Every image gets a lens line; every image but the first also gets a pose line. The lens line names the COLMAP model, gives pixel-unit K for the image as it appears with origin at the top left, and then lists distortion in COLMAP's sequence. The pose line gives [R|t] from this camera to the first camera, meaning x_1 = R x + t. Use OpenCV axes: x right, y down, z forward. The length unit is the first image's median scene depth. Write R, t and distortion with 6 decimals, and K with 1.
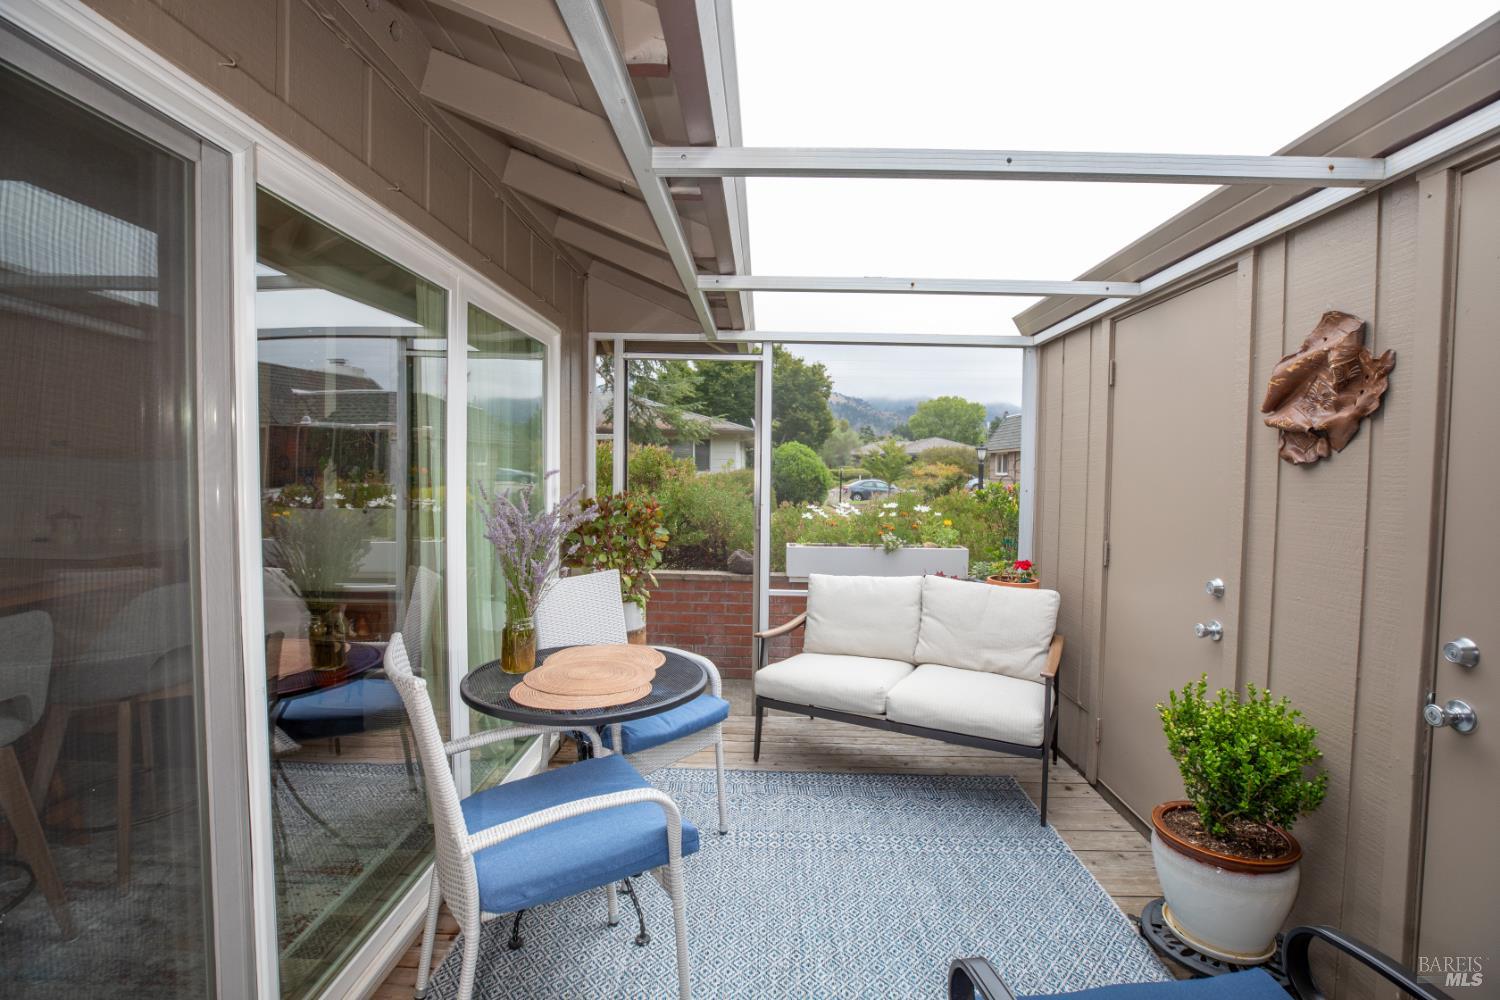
lens RADIAL K [[686.2, 0, 755.8], [0, 686.2, 497.8], [0, 0, 1]] dist [-0.043795, 0.012681]
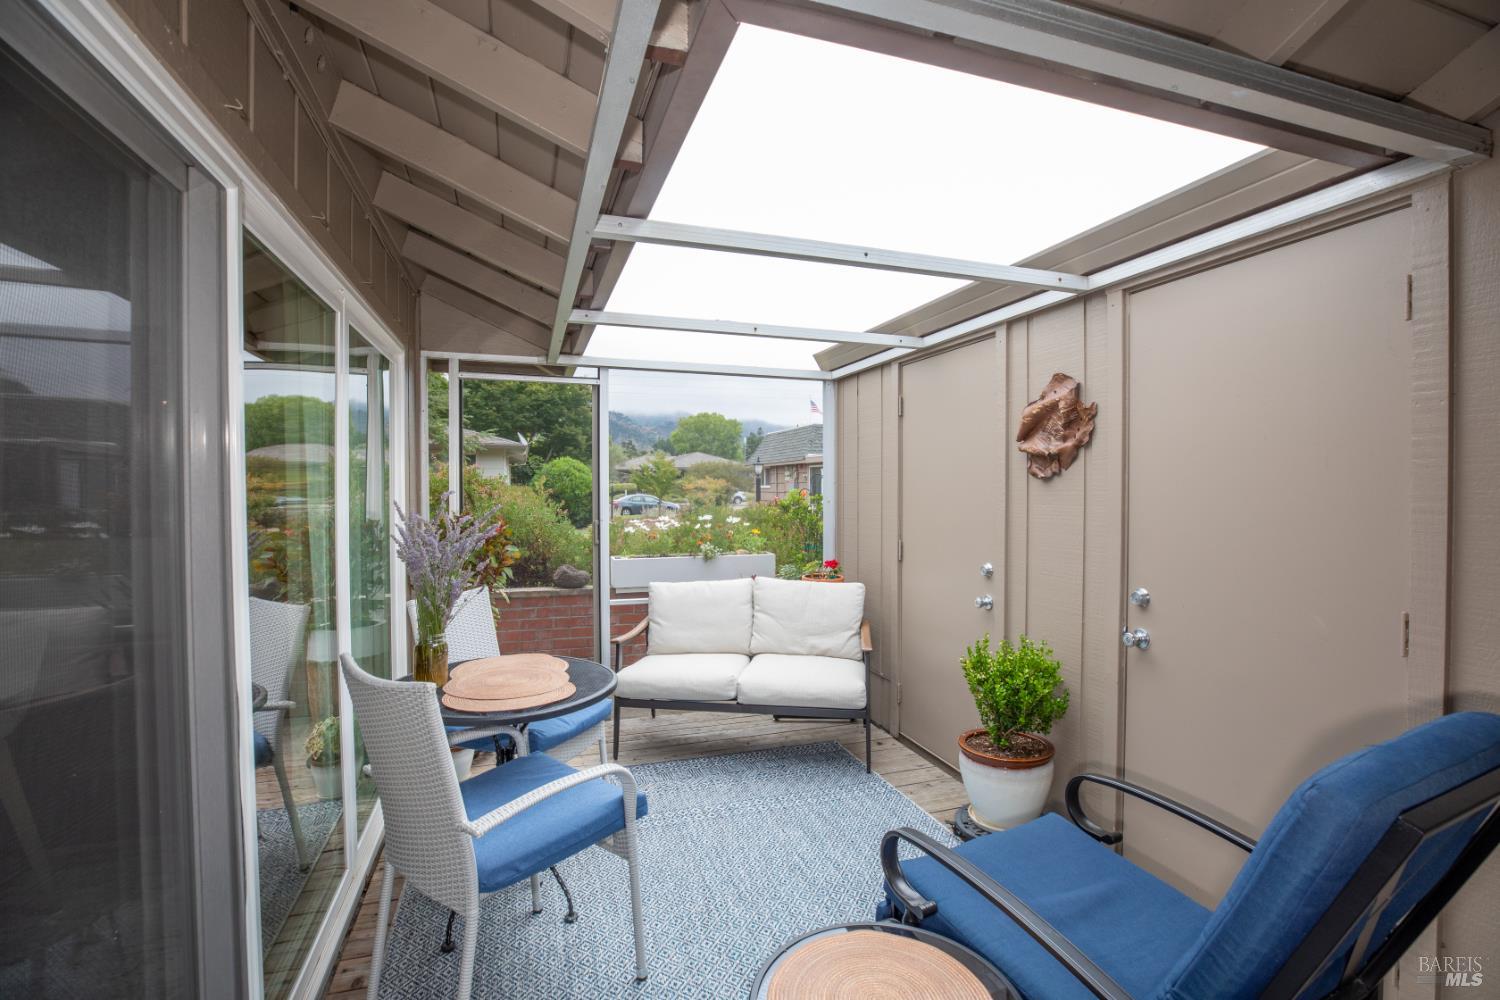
lens RADIAL K [[686.2, 0, 757.6], [0, 686.2, 496.4], [0, 0, 1]] dist [-0.043795, 0.012681]
pose [[0.939938, -0.018750, 0.340829, -0.215065], [0.026585, 0.999478, -0.018331, -0.000706], [-0.340307, 0.026291, 0.939947, -0.133267]]
